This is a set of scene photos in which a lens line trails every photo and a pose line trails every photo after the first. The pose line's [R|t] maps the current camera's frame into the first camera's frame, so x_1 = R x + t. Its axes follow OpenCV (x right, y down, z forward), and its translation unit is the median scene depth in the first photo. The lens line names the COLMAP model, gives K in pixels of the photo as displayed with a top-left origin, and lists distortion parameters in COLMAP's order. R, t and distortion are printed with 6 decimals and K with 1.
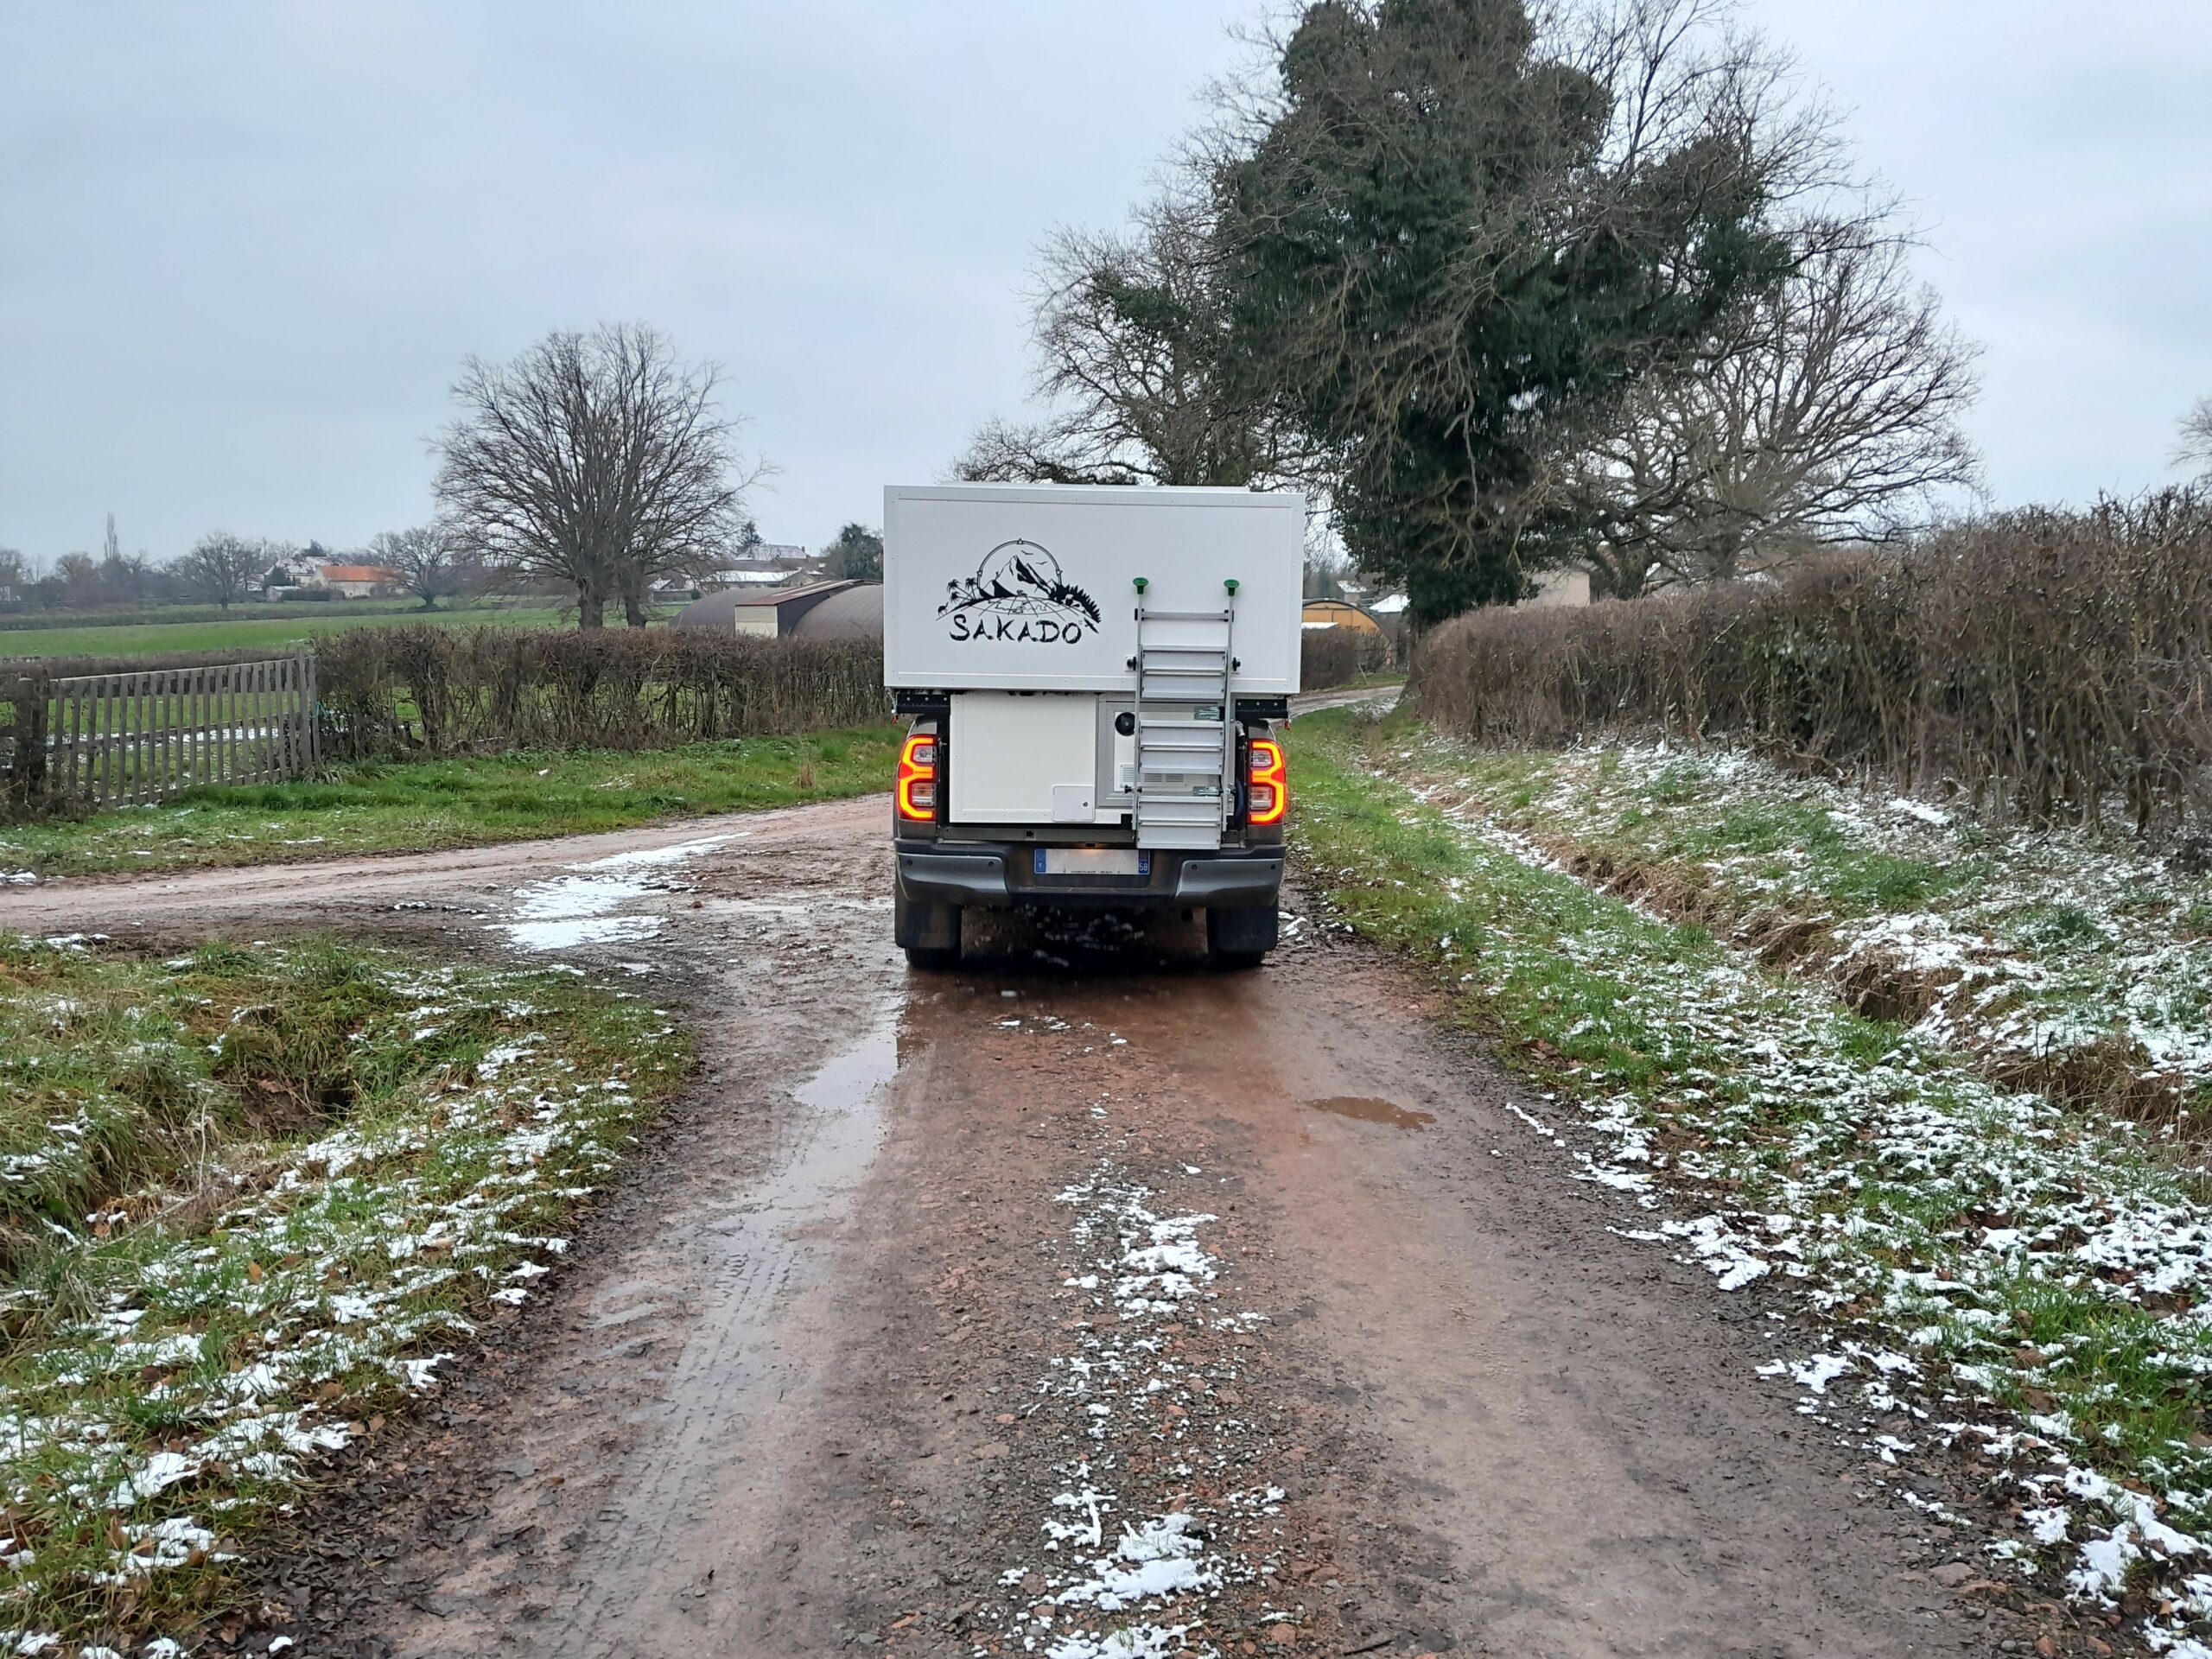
lens RADIAL K [[1782.5, 0, 1130.2], [0, 1782.5, 834.4], [0, 0, 1]] dist [0.032951, -0.043749]
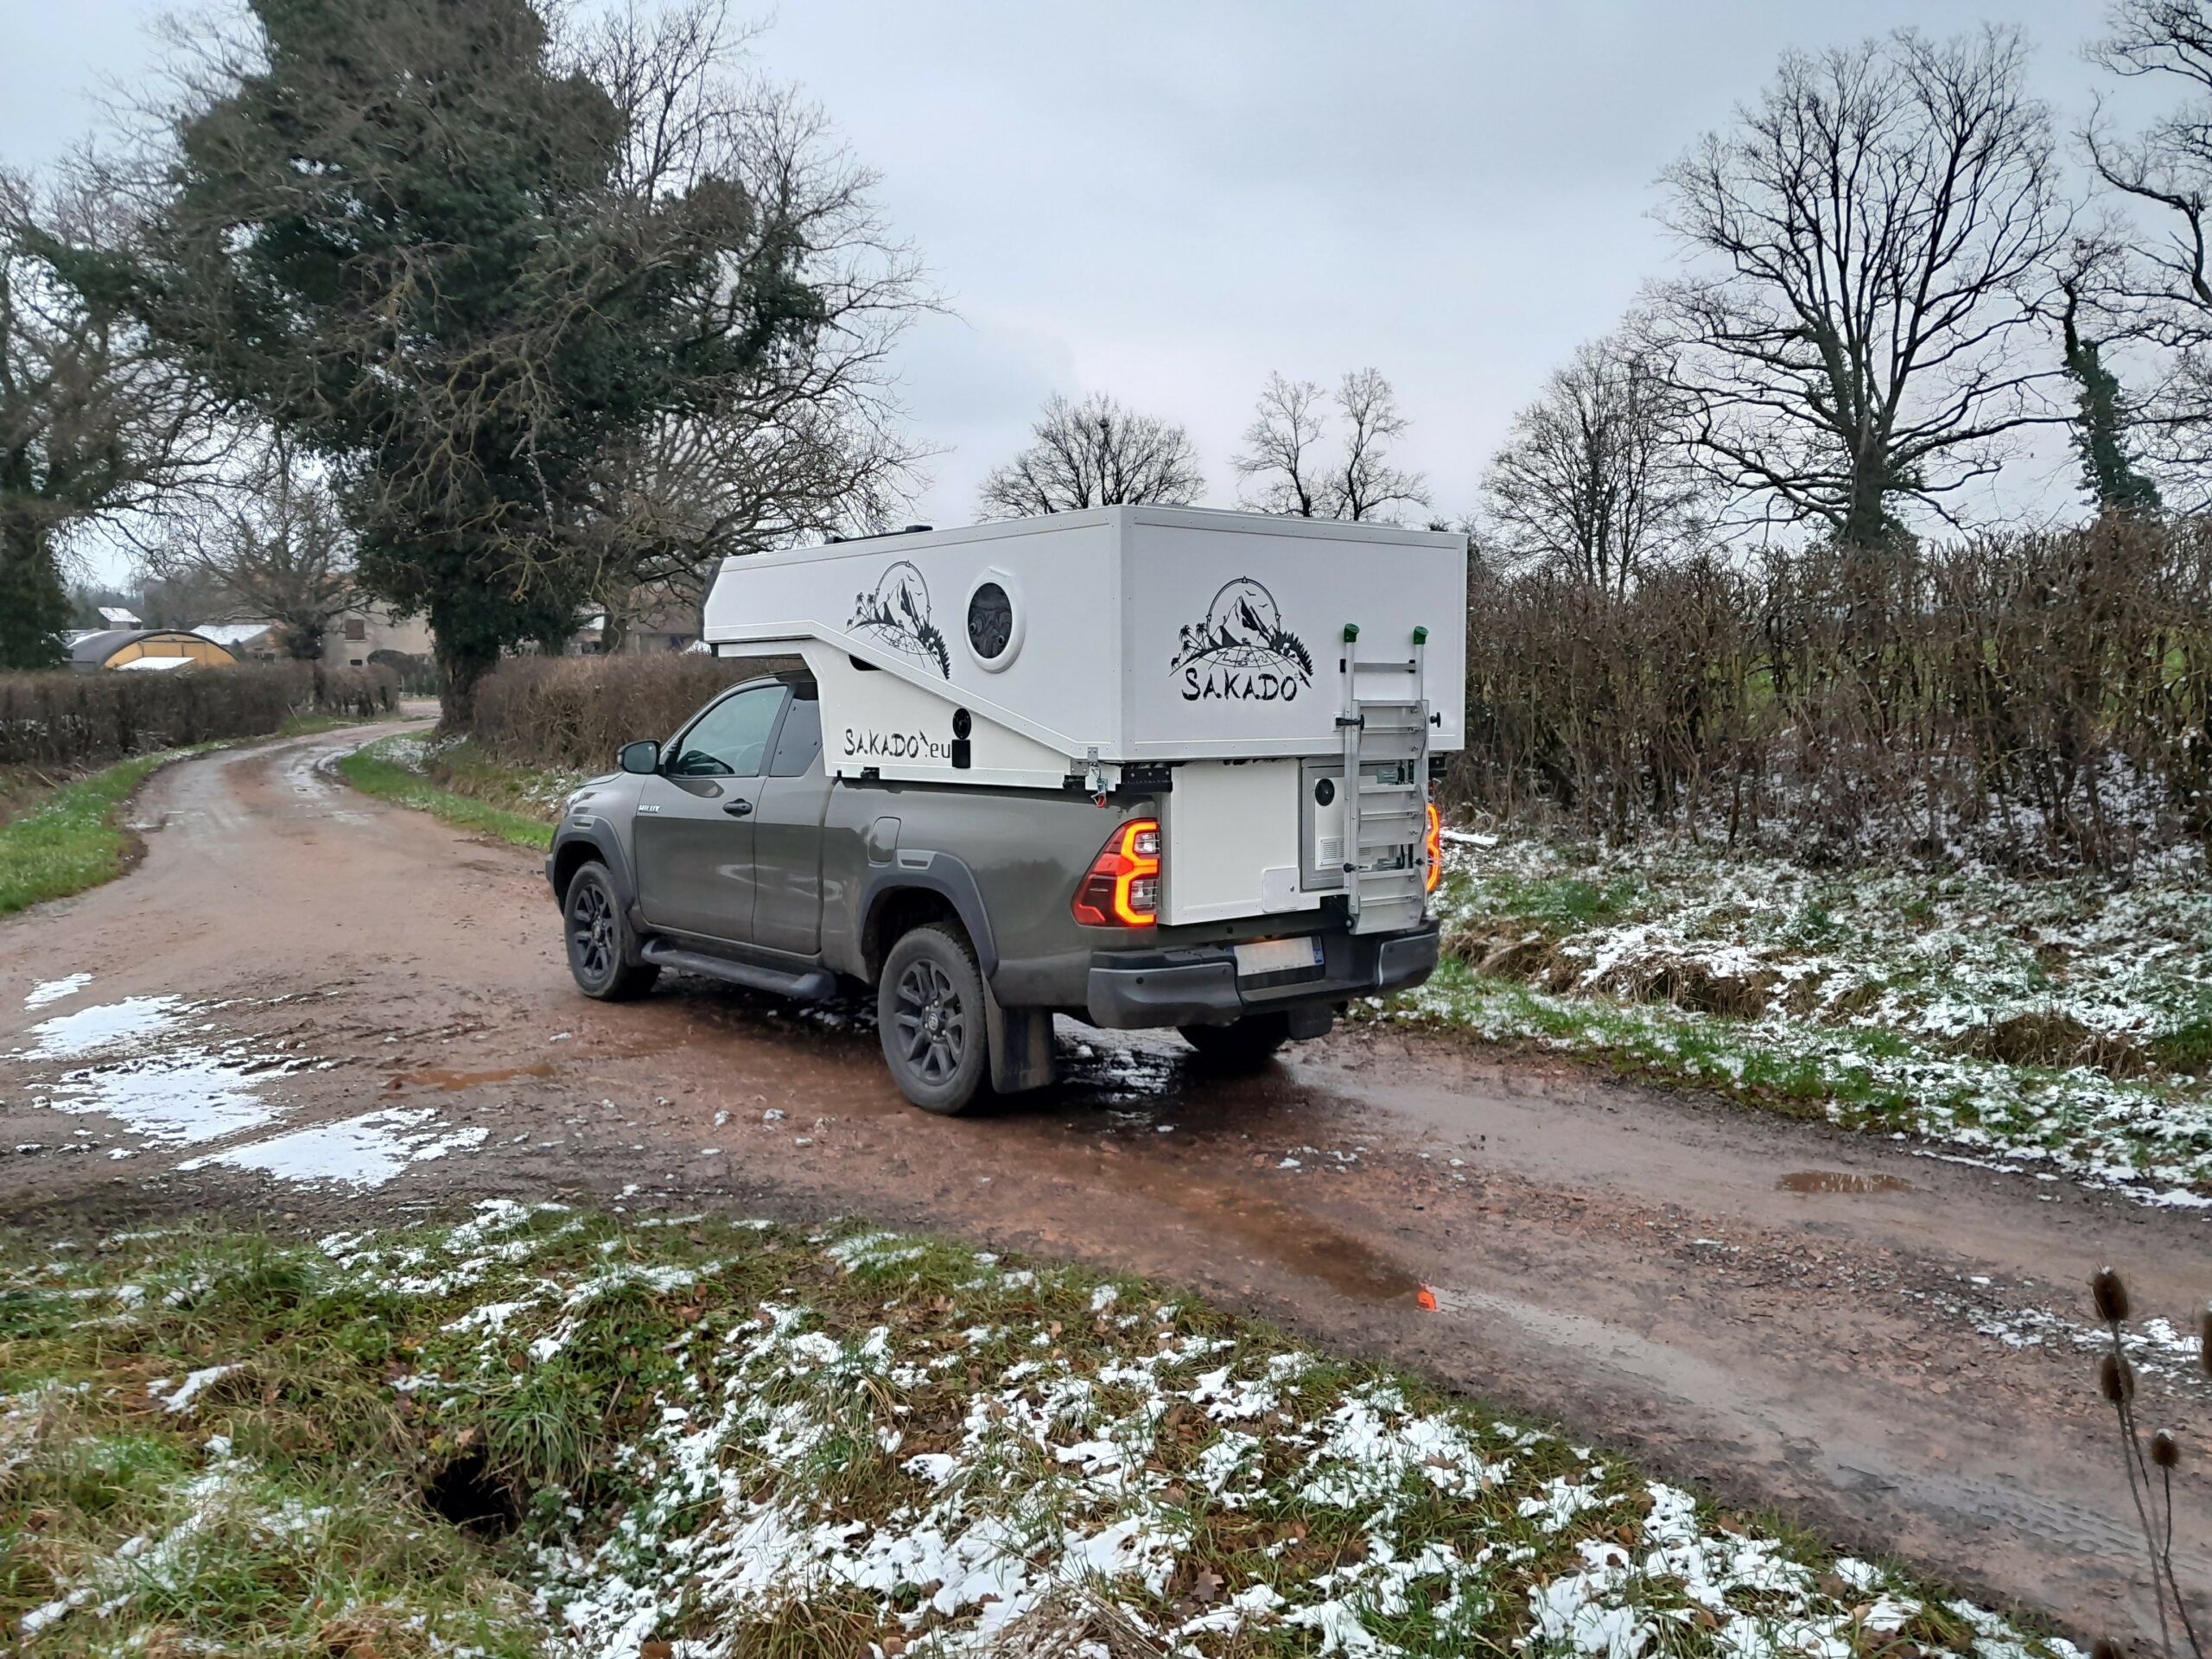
lens RADIAL K [[1782.5, 0, 1118.8], [0, 1782.5, 833.0], [0, 0, 1]] dist [0.032951, -0.043749]
pose [[0.794897, -0.064828, 0.603271, -0.606847], [0.076585, 0.997044, 0.006231, -0.055716], [-0.601891, 0.041249, 0.797512, 0.374877]]
